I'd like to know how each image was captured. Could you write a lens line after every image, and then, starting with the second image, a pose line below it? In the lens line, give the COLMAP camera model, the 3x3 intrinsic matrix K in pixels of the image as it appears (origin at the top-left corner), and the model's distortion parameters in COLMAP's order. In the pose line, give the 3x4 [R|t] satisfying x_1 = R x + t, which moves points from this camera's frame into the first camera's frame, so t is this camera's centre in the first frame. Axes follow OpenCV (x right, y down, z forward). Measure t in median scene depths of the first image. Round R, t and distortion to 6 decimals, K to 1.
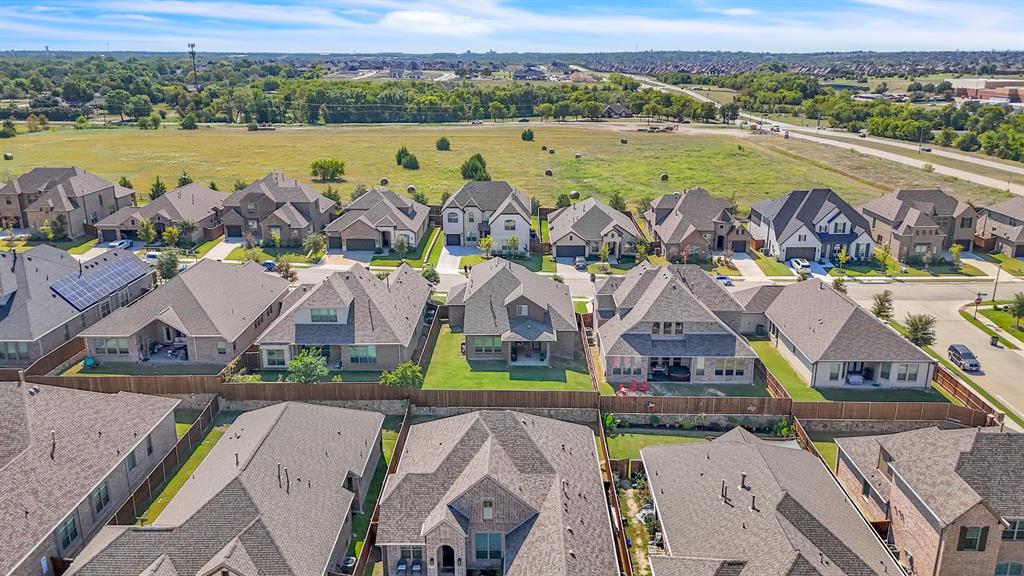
lens RADIAL K [[765.7, 0, 522.4], [0, 765.7, 289.7], [0, 0, 1]] dist [0.078565, -0.087281]
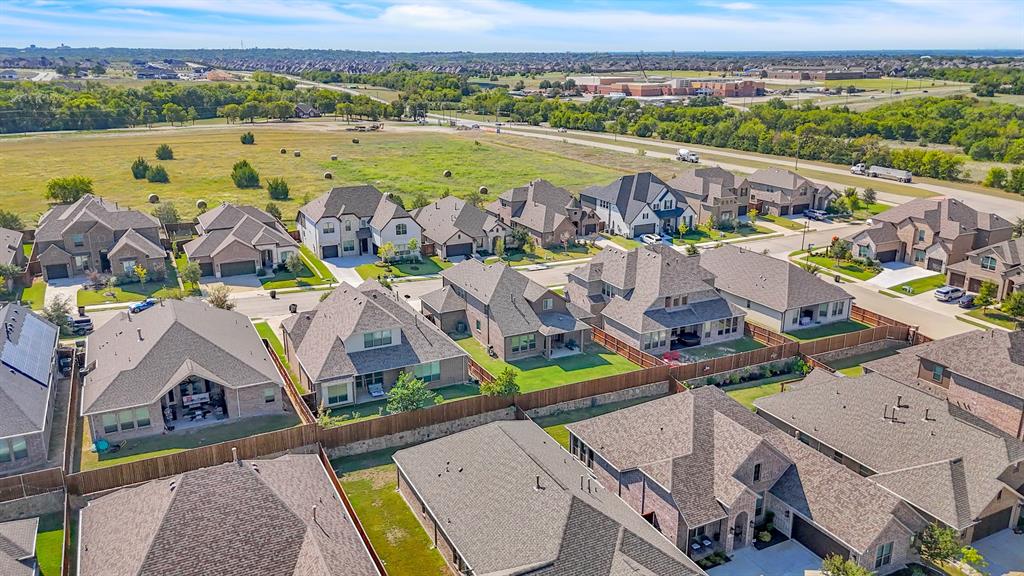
lens RADIAL K [[765.7, 0, 522.4], [0, 765.7, 289.7], [0, 0, 1]] dist [0.078565, -0.087281]
pose [[0.887088, -0.133278, 0.441941, -0.317235], [0.132436, 0.990645, 0.032920, -0.020388], [-0.442194, 0.029326, 0.896440, 0.063584]]
